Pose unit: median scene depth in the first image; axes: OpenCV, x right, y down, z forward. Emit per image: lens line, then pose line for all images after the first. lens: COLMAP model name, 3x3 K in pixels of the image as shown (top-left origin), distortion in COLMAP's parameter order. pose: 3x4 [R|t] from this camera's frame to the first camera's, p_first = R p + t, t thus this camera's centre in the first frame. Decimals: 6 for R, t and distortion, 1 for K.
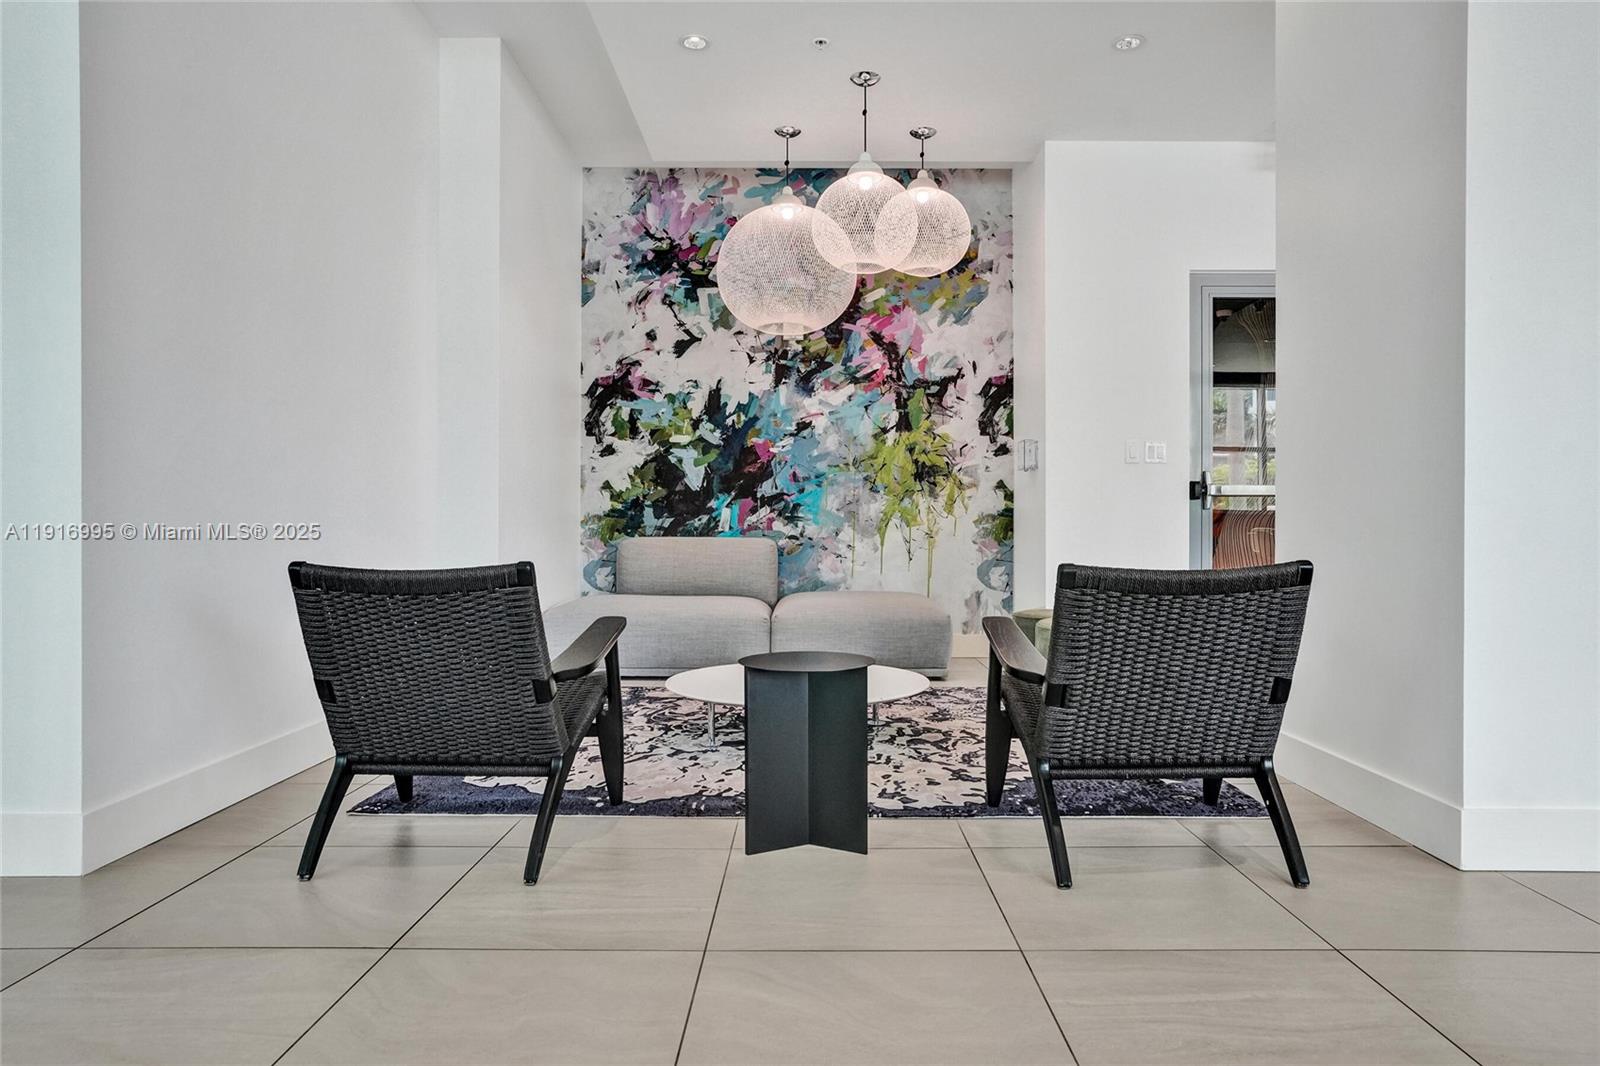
lens RADIAL K [[1046.1, 0, 792.6], [0, 1046.1, 526.5], [0, 0, 1]] dist [-0.000060, 0.000606]
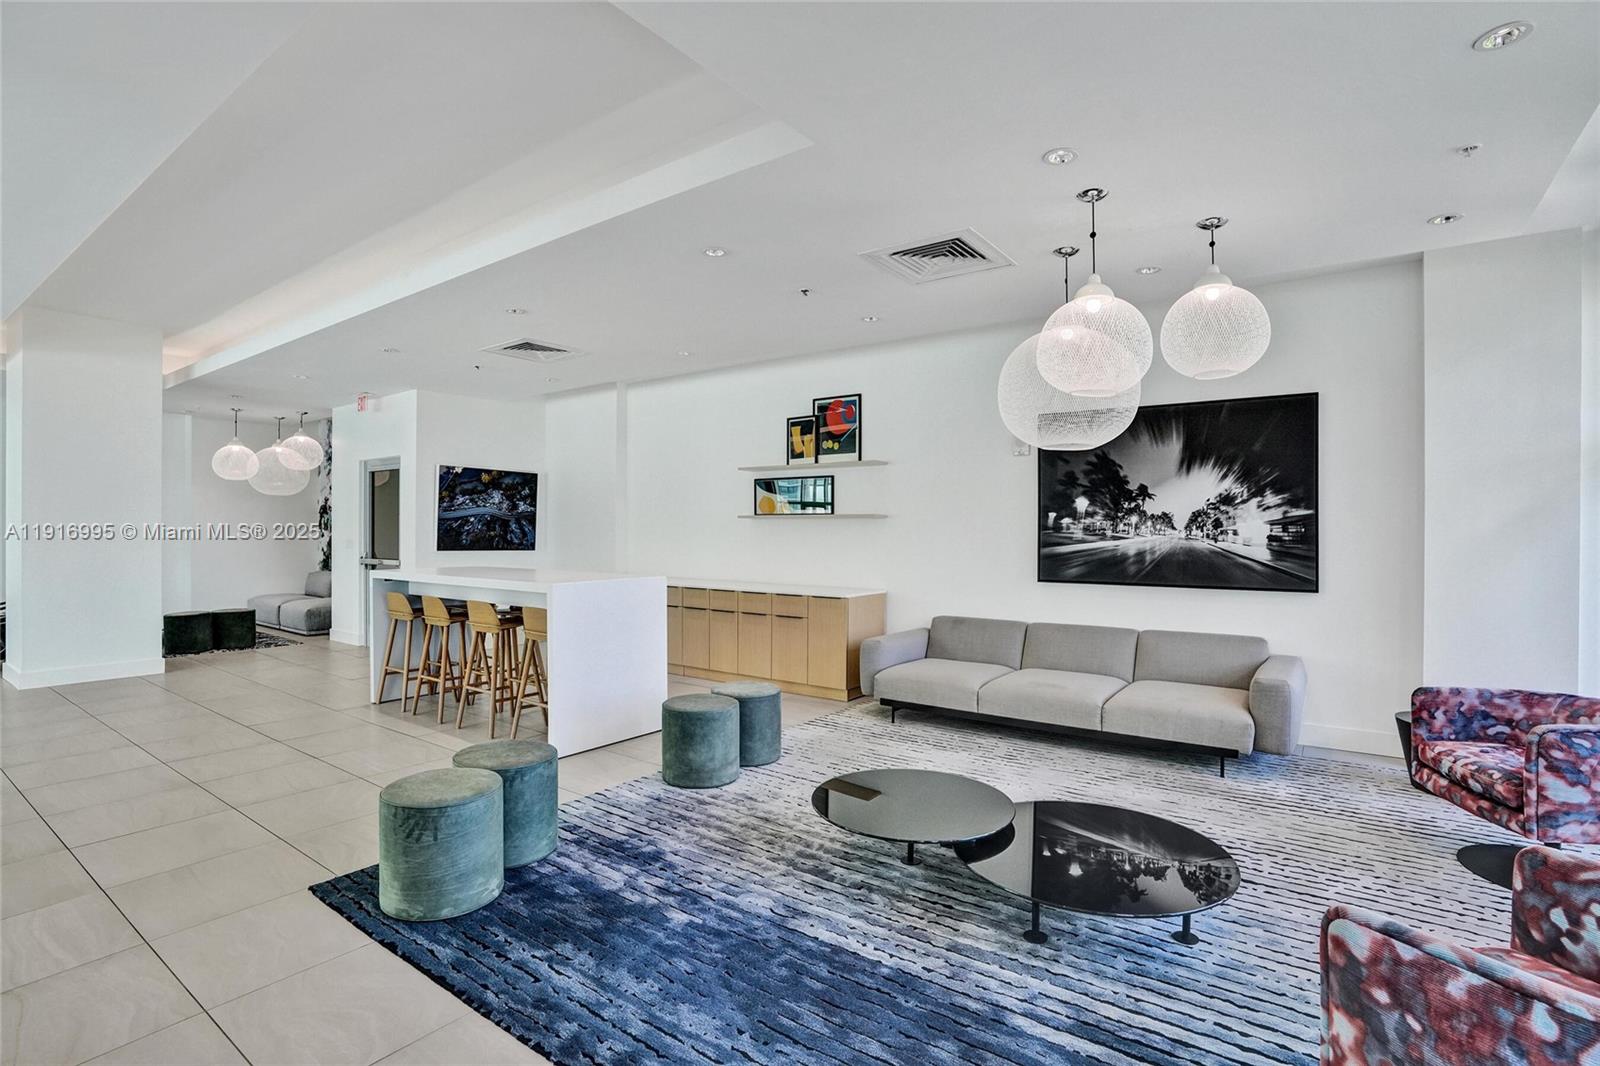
lens RADIAL K [[752.3, 0, 801.8], [0, 752.3, 533.0], [0, 0, 1]] dist [-0.007826, 0.003150]
pose [[0.803760, 0.007755, -0.594903, 2.100627], [-0.015370, 0.999852, -0.007732, -0.080486], [0.594755, 0.015358, 0.803761, 0.333117]]
